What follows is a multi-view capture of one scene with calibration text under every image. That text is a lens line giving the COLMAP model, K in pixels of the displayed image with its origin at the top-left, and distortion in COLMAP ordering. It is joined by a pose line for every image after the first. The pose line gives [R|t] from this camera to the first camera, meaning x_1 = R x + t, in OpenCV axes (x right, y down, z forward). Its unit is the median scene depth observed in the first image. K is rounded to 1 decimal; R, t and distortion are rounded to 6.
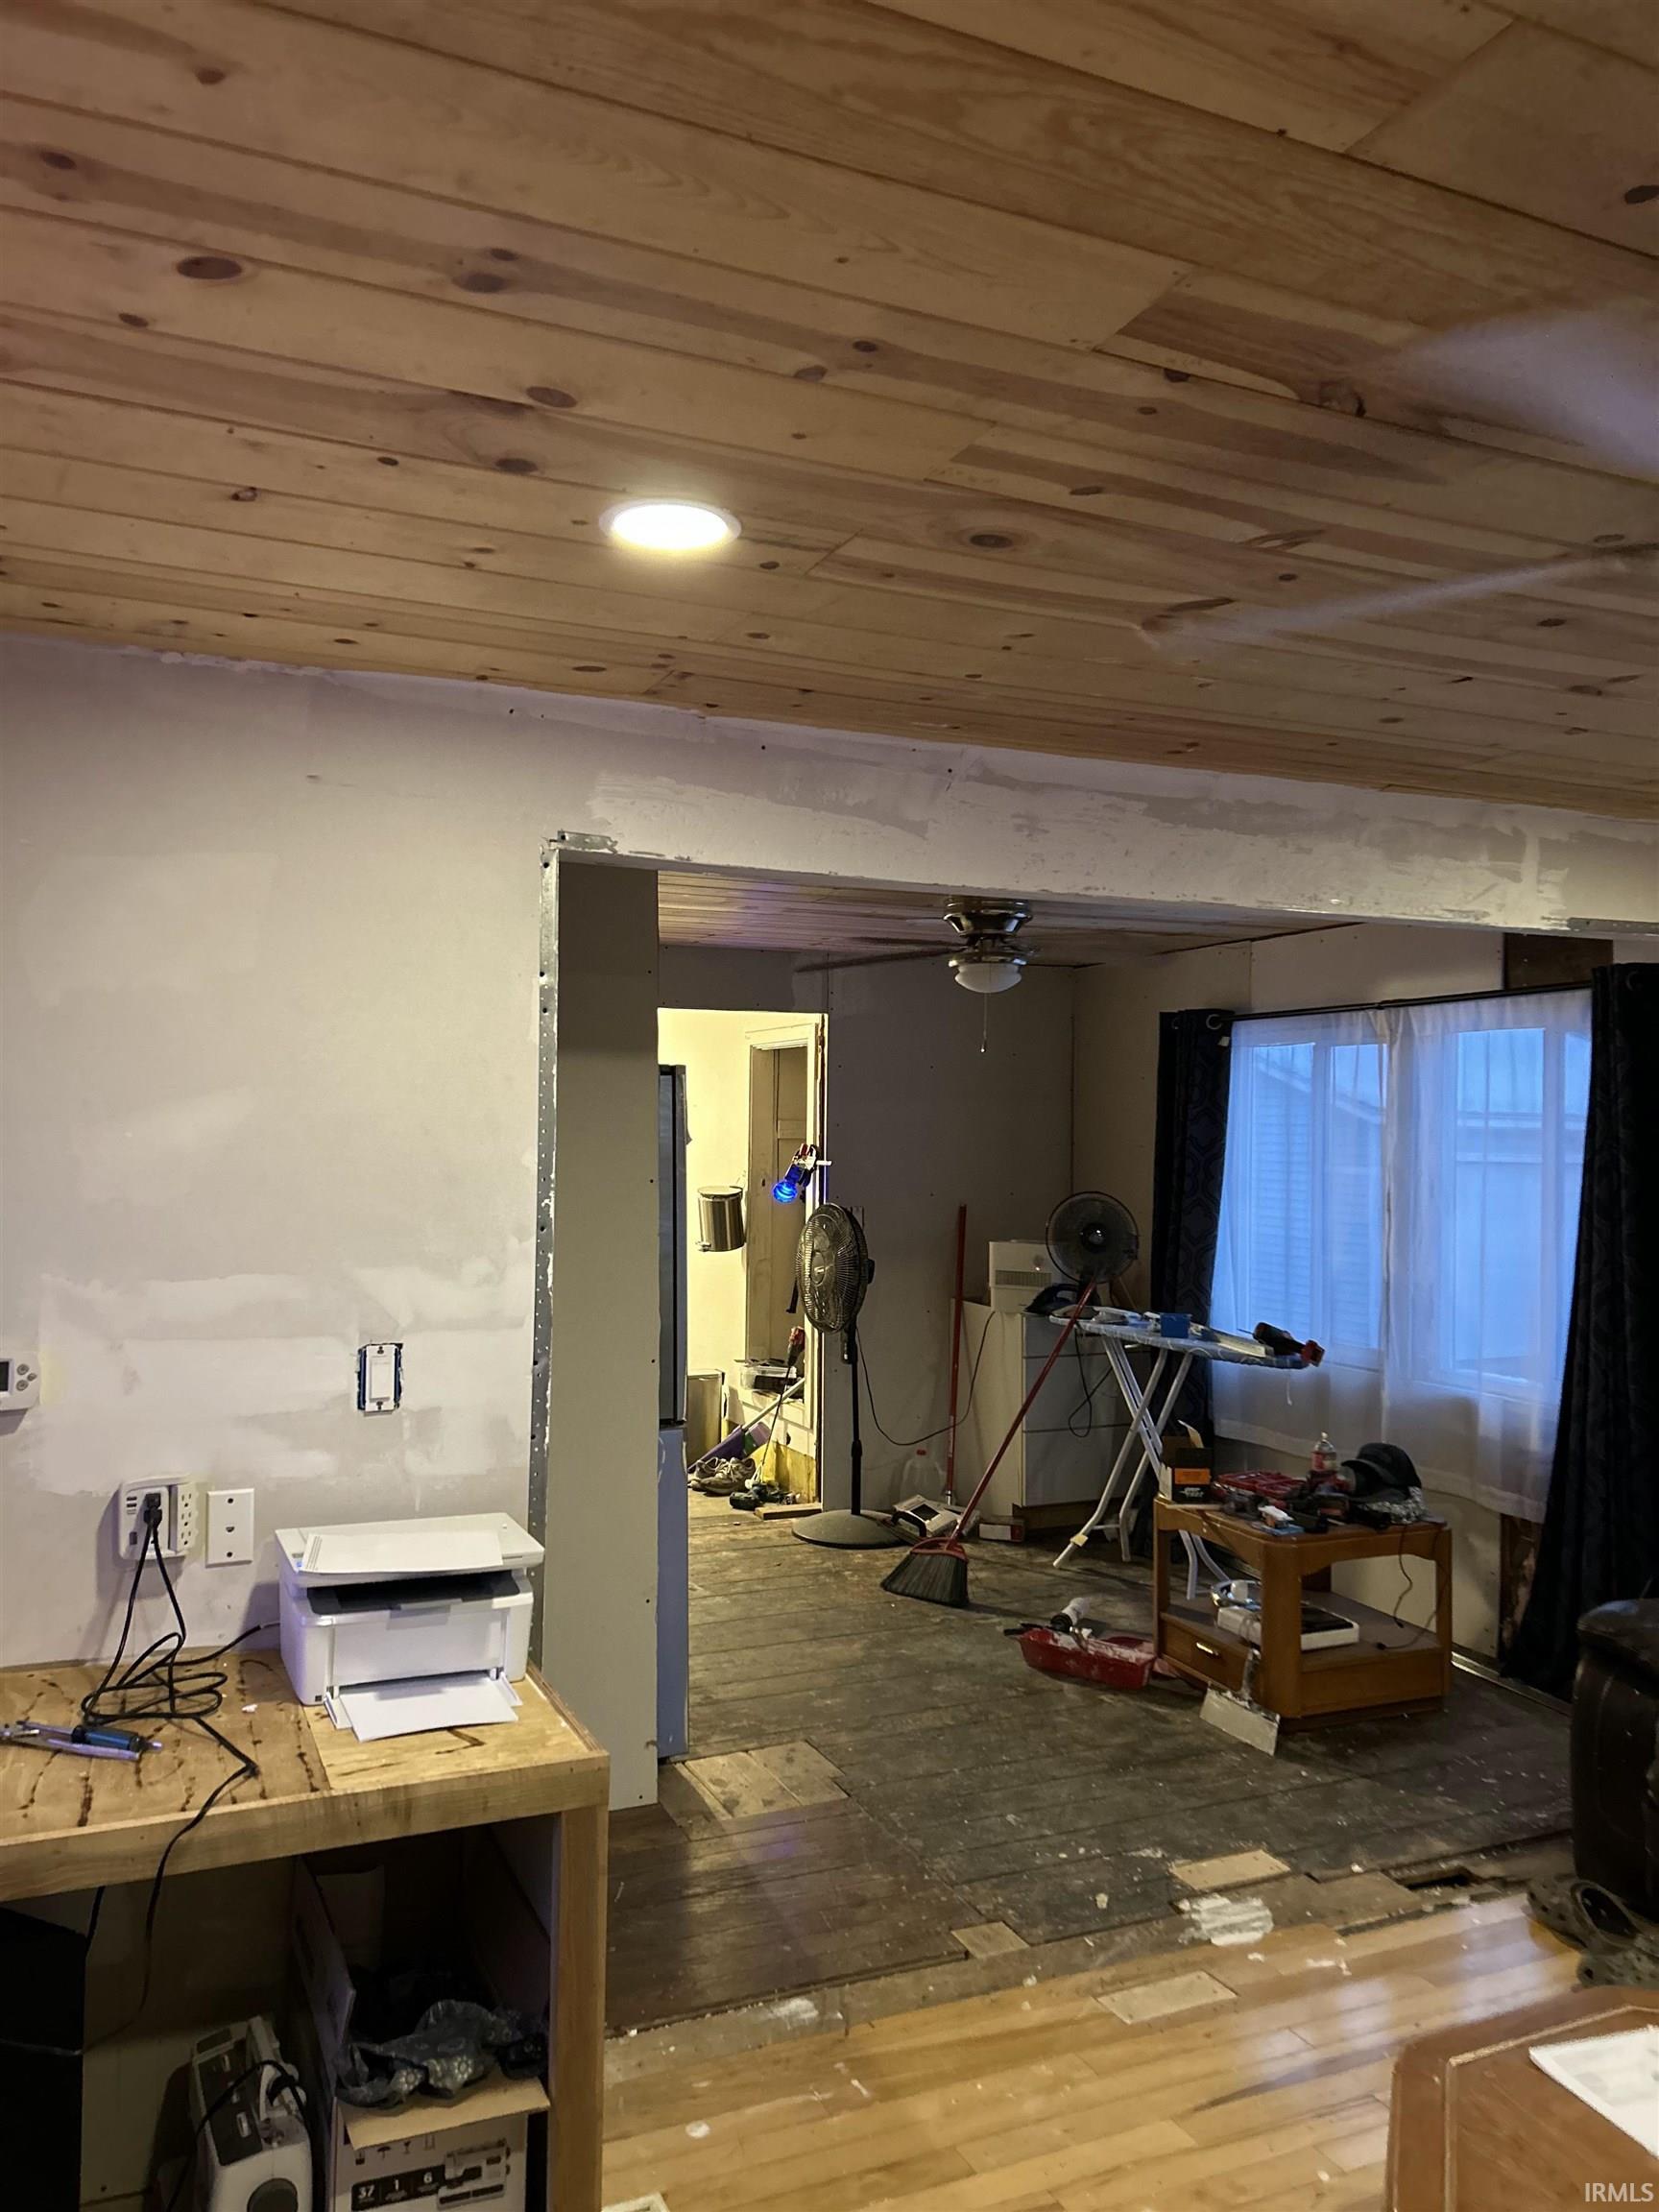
lens RADIAL K [[1655.3, 0, 821.4], [0, 1655.3, 1098.1], [0, 0, 1]] dist [0.068618, -0.077369]
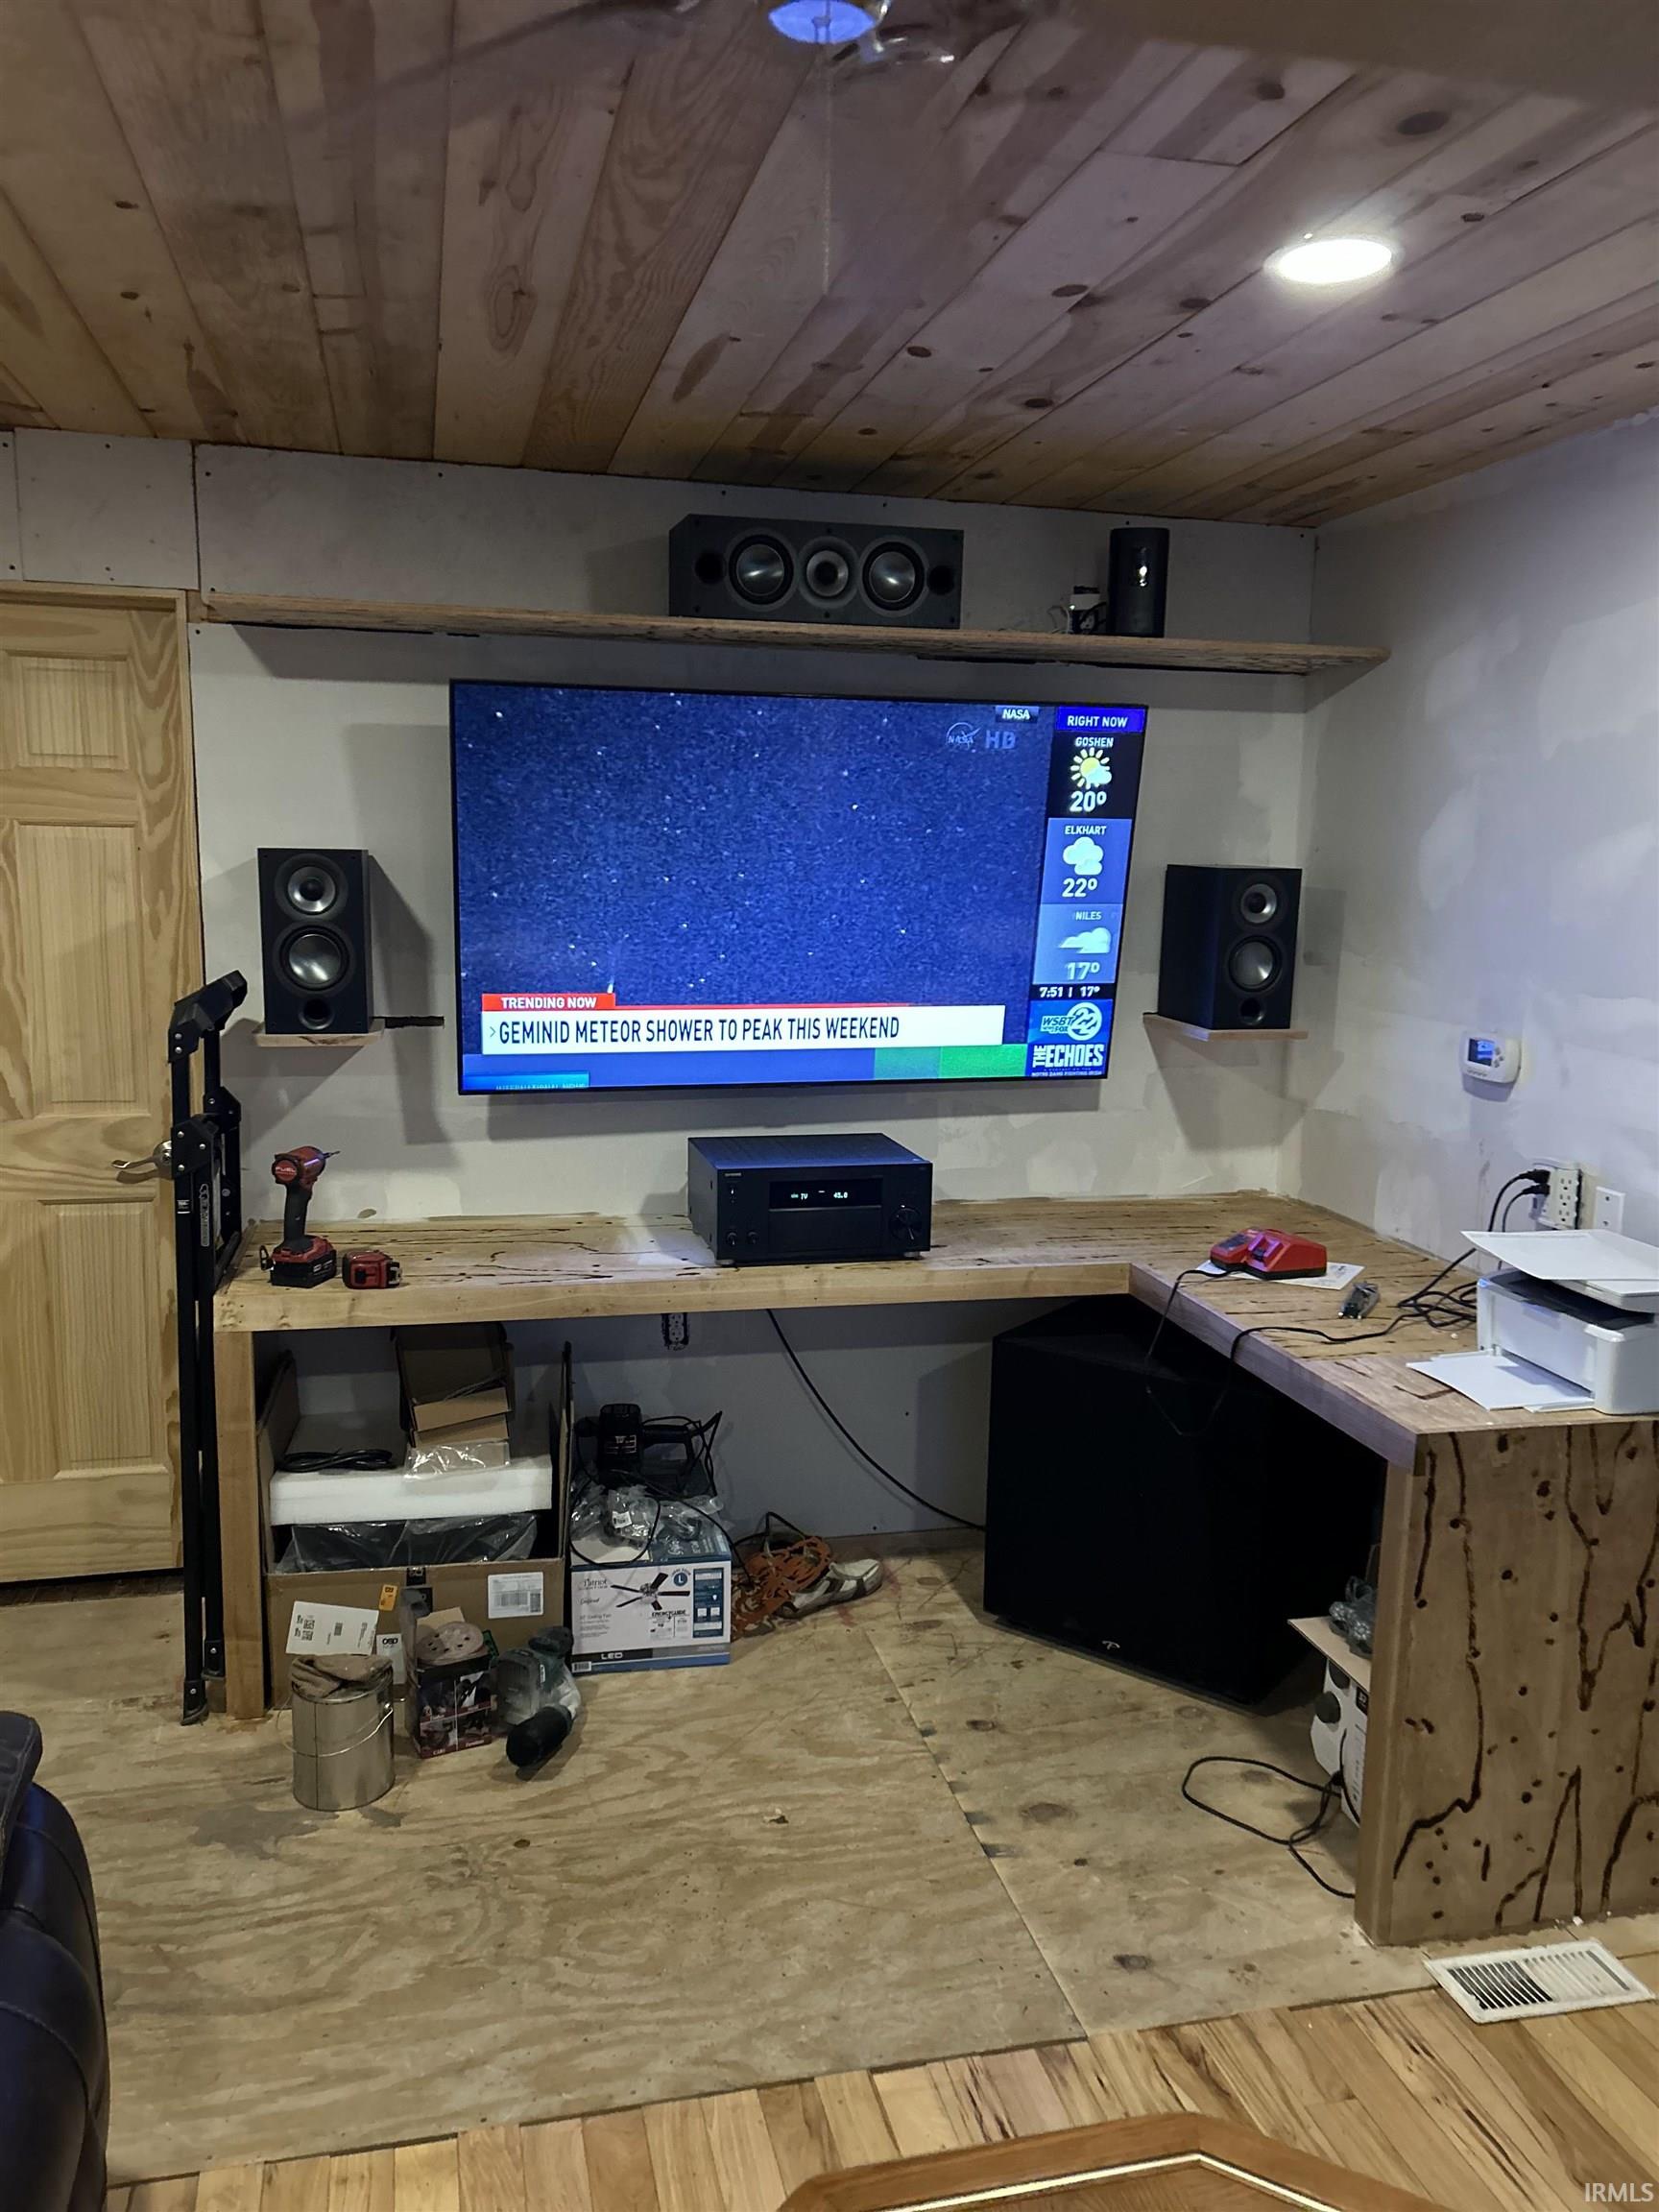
lens RADIAL K [[1655.3, 0, 821.4], [0, 1655.3, 1098.1], [0, 0, 1]] dist [0.068618, -0.077369]
pose [[-0.180101, 0.125111, -0.975659, 0.952768], [-0.004462, 0.991764, 0.127999, 0.040342], [0.983638, 0.027406, -0.178059, 0.794684]]
